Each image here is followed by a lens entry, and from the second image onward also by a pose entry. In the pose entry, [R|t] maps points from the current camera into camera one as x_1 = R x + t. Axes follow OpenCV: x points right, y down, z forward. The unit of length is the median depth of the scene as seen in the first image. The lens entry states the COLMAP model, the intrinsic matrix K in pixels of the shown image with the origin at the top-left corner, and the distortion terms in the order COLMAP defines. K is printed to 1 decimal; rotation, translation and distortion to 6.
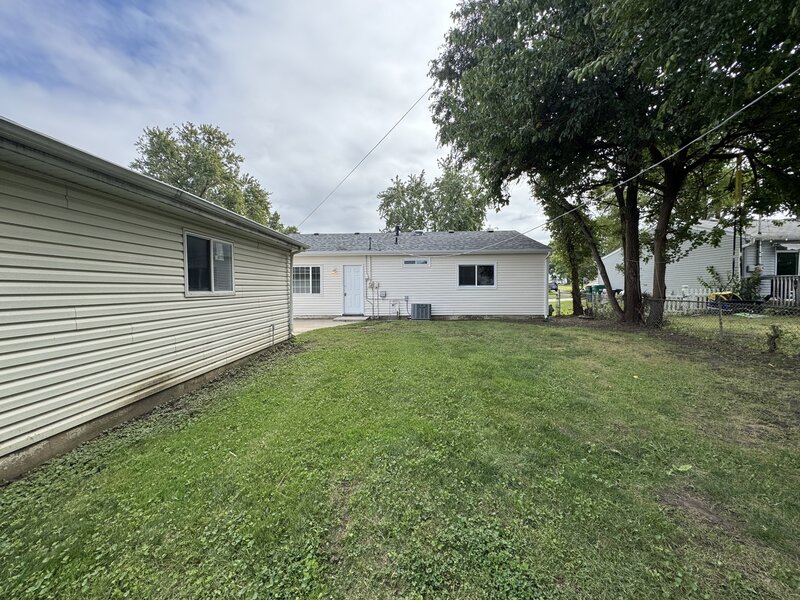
lens RADIAL K [[321.8, 0, 397.8], [0, 321.8, 300.4], [0, 0, 1]] dist [-0.007435, 0.001511]
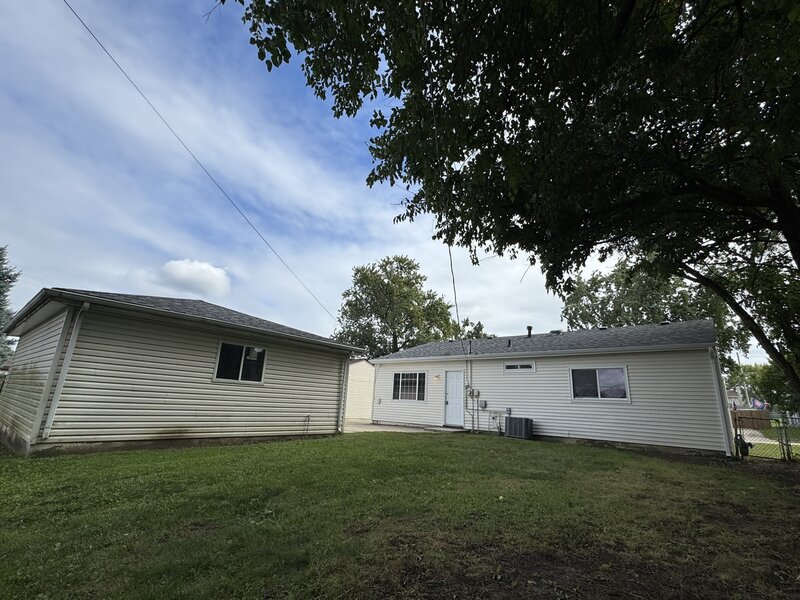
lens RADIAL K [[375.3, 0, 400.4], [0, 375.3, 298.5], [0, 0, 1]] dist [-0.002972, -0.000380]
pose [[0.799396, -0.120552, -0.588586, 0.410348], [-0.074679, 0.952128, -0.296438, 0.026297], [0.596145, 0.280926, 0.752125, 0.013025]]
